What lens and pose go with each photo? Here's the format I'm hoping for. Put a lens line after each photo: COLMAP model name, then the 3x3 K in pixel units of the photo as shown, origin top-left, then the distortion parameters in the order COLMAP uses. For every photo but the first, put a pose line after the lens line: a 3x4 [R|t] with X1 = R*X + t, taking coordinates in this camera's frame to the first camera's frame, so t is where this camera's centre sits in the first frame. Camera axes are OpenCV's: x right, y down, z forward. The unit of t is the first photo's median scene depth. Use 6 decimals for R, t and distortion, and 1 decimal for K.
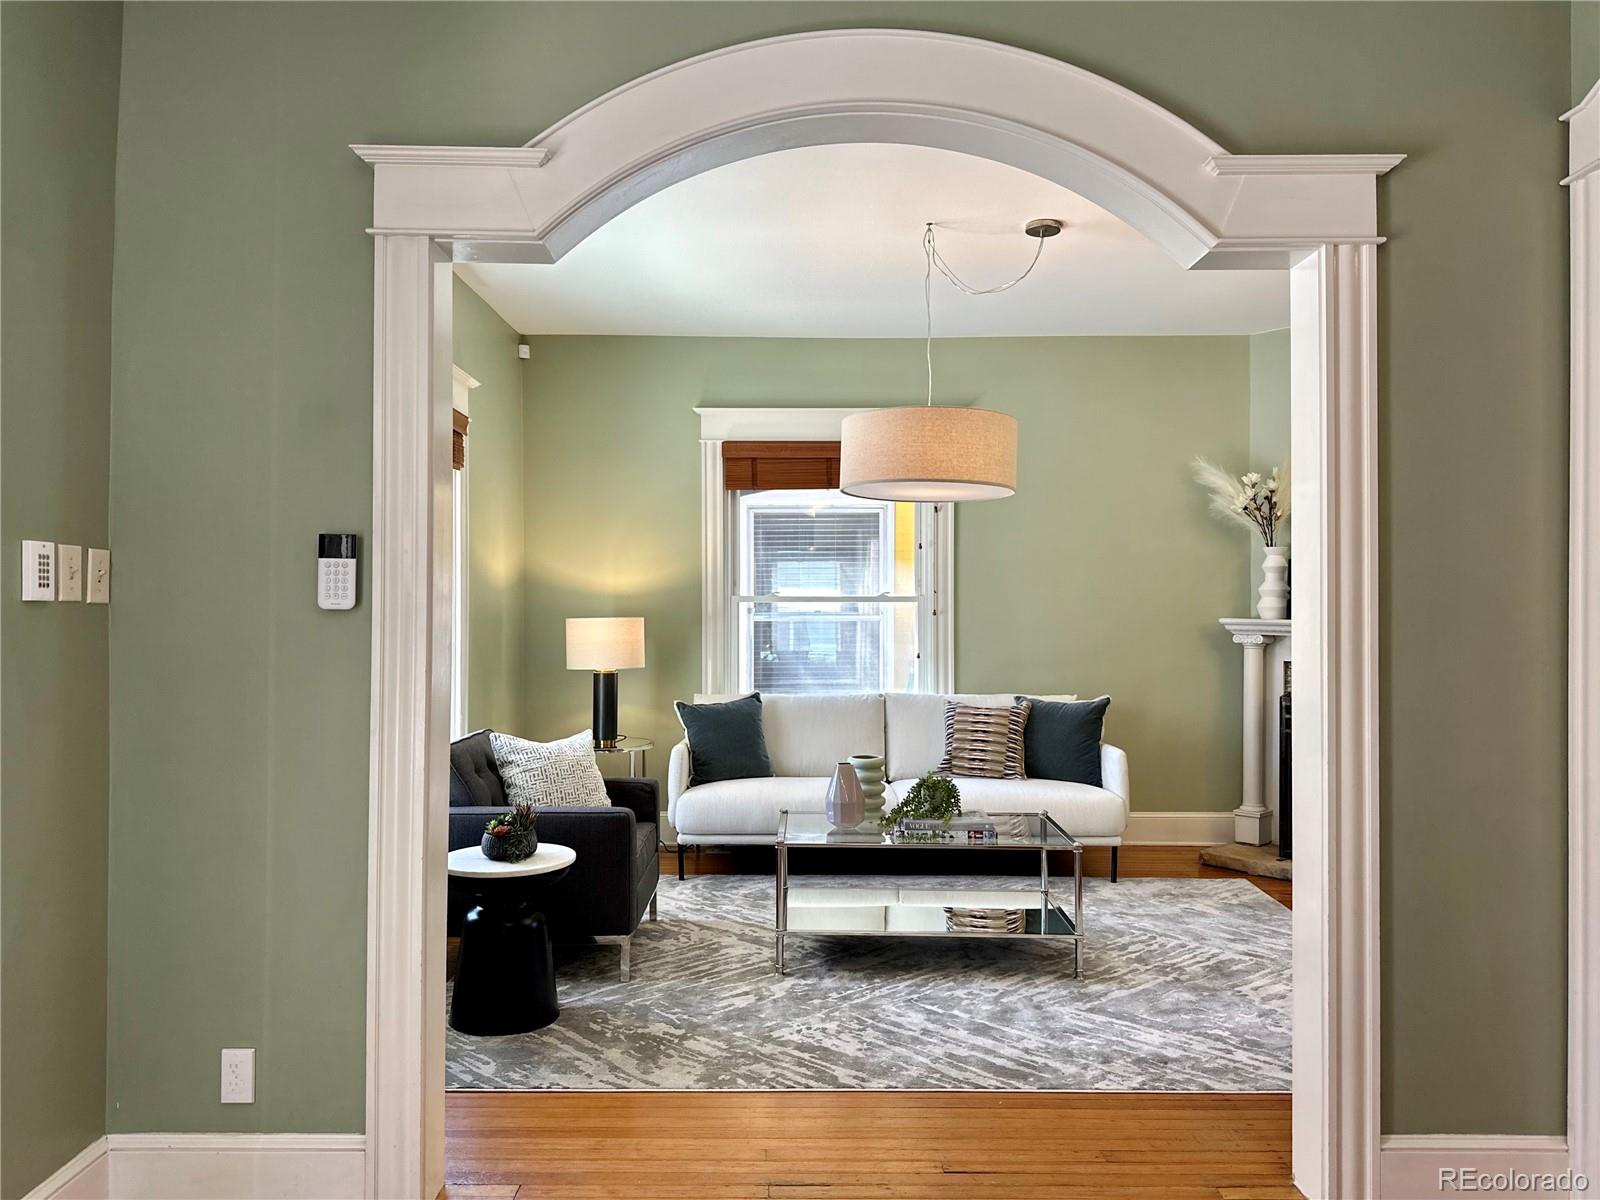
lens RADIAL K [[1124.1, 0, 798.0], [0, 1124.1, 598.4], [0, 0, 1]] dist [0.013243, -0.001226]
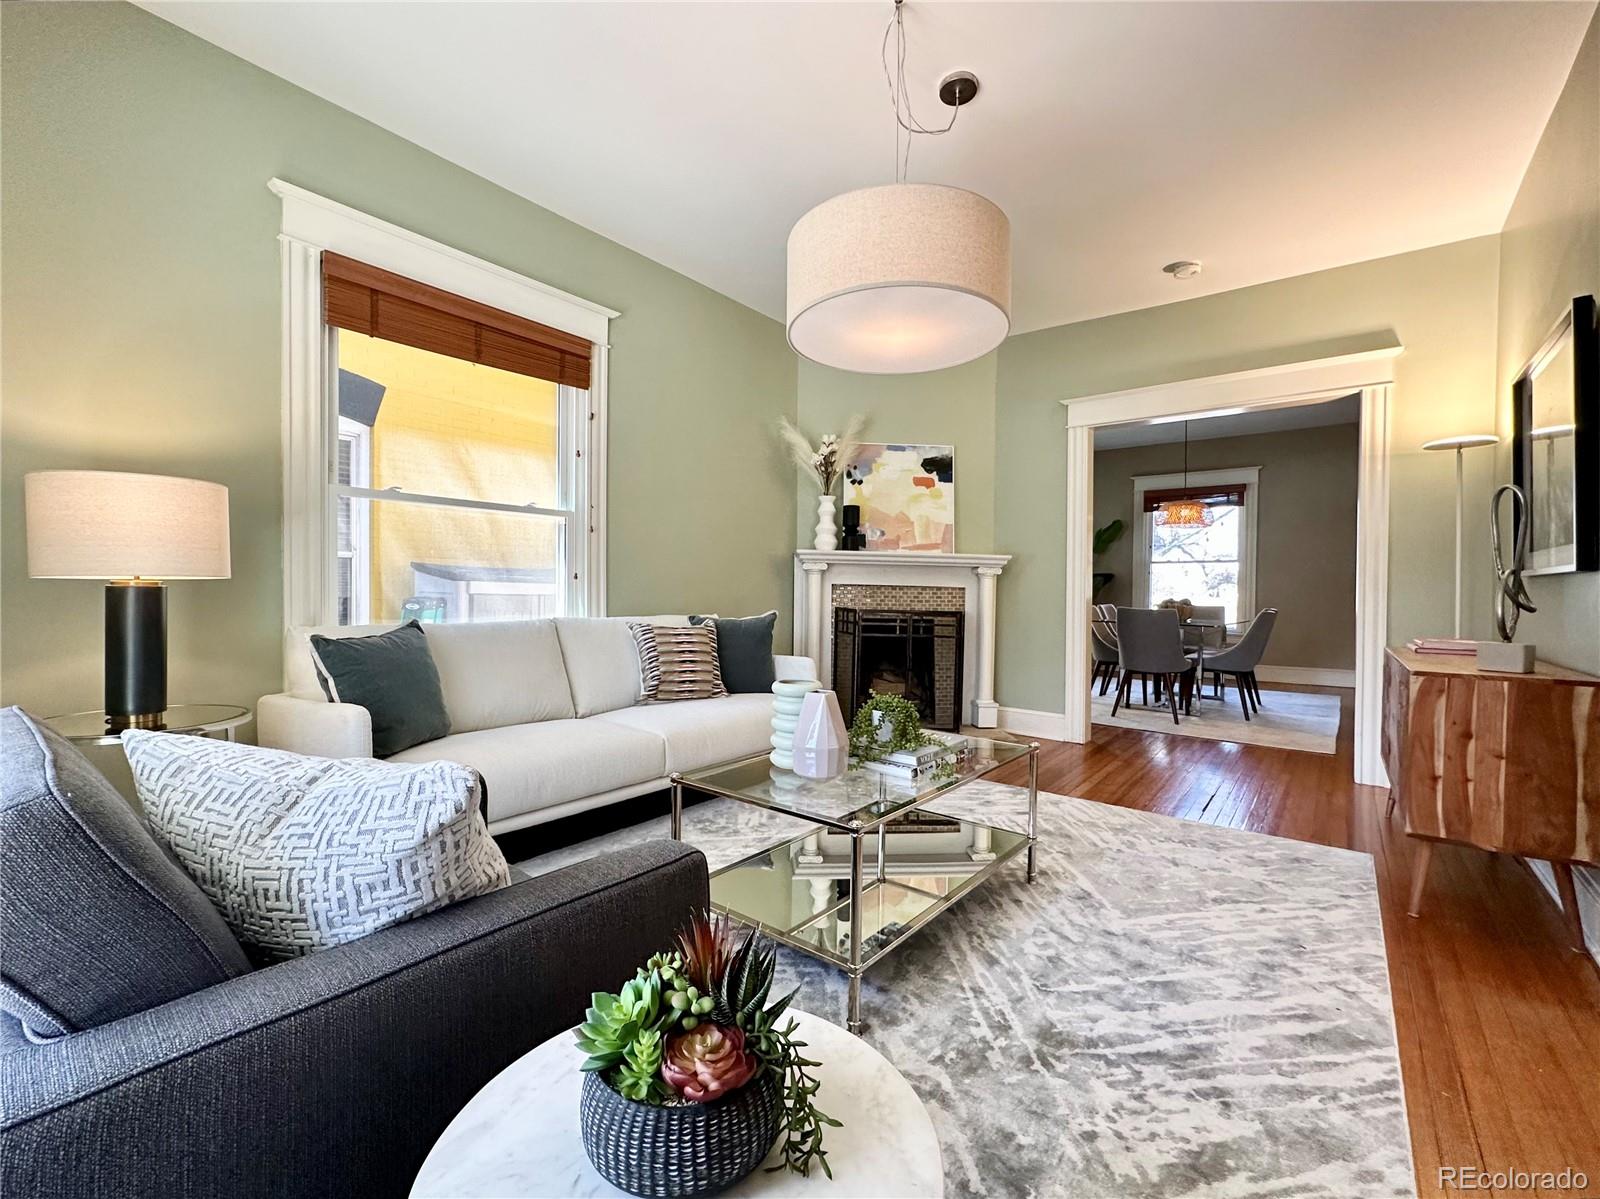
lens RADIAL K [[690.8, 0, 804.3], [0, 690.8, 602.1], [0, 0, 1]] dist [0.002629, 0.000451]
pose [[0.618859, -0.008371, 0.785457, -0.331058], [-0.014495, 0.999651, 0.022074, 0.087933], [-0.785368, -0.025046, 0.618522, 0.792731]]
